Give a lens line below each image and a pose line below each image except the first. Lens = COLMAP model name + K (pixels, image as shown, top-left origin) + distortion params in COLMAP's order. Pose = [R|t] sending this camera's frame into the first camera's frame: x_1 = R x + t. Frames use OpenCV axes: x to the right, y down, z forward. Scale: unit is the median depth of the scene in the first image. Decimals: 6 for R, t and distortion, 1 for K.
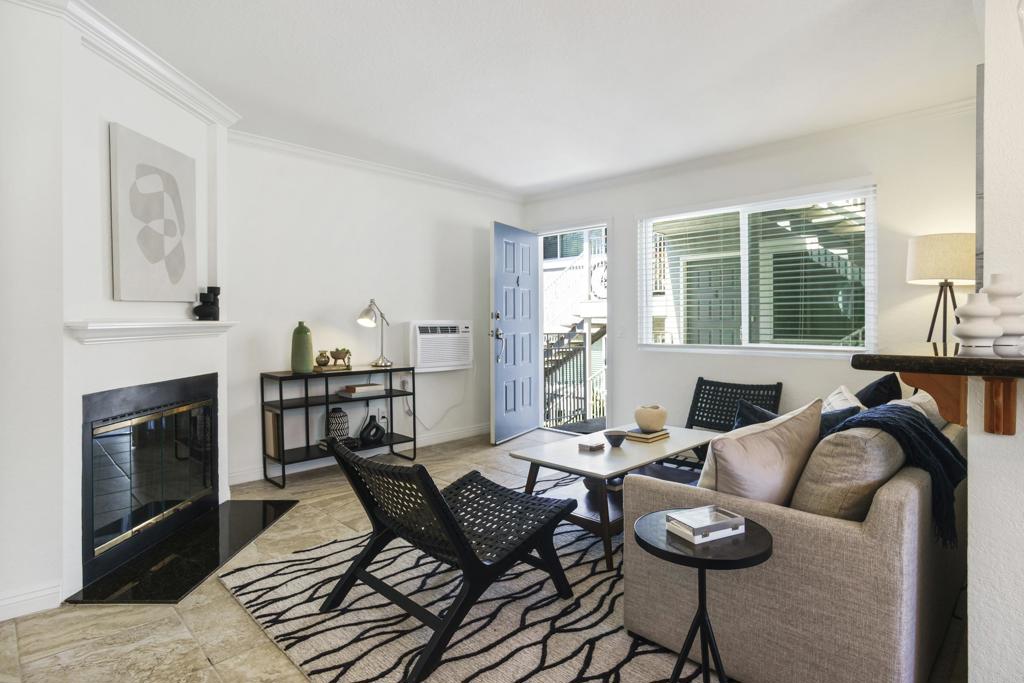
lens RADIAL K [[557.8, 0, 511.2], [0, 557.8, 319.6], [0, 0, 1]] dist [0.024282, 0.000052]
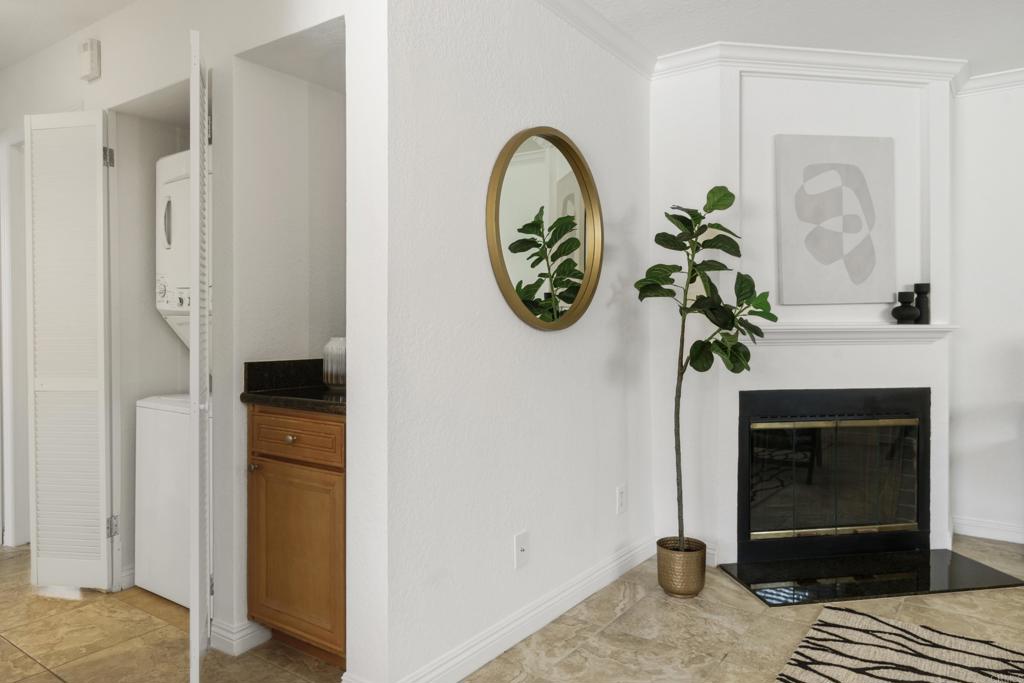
lens RADIAL K [[683.4, 0, 512.3], [0, 683.4, 325.0], [0, 0, 1]] dist [0.003070, 0.001207]
pose [[0.182097, 0.005979, -0.983262, 0.441751], [0.002193, 0.999977, 0.006487, -0.006159], [0.983278, -0.003338, 0.182079, 0.282944]]
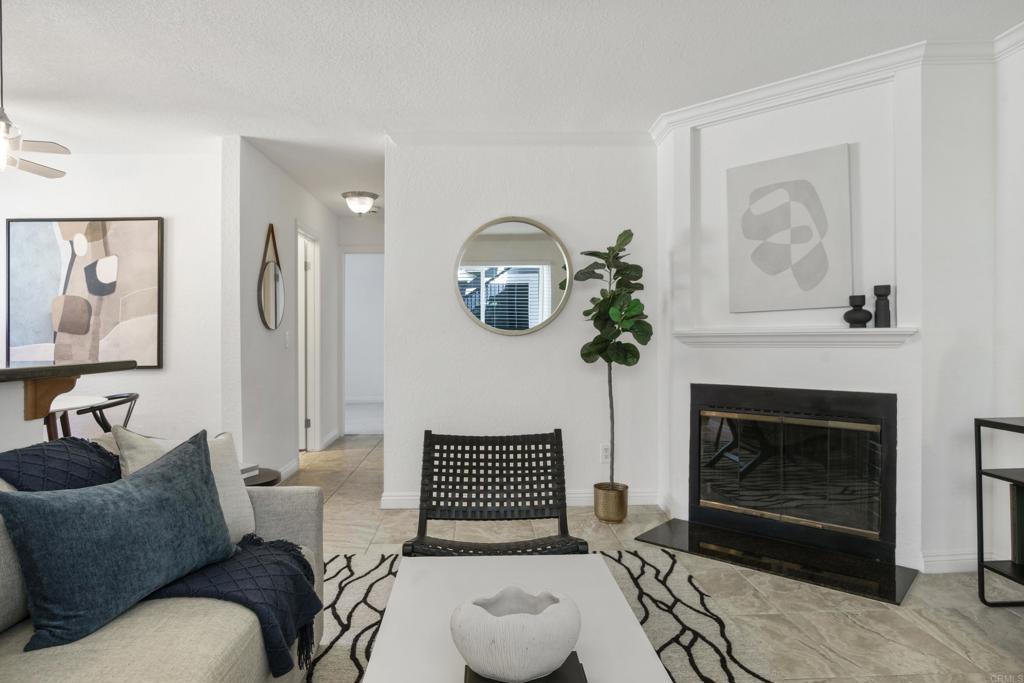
lens RADIAL K [[598.8, 0, 494.2], [0, 598.8, 317.7], [0, 0, 1]] dist [-0.004489, -0.001199]
pose [[-0.679011, -0.007376, -0.734092, 0.590751], [0.014647, 0.999614, -0.023591, -0.000351], [0.733982, -0.026771, -0.678641, 1.479452]]
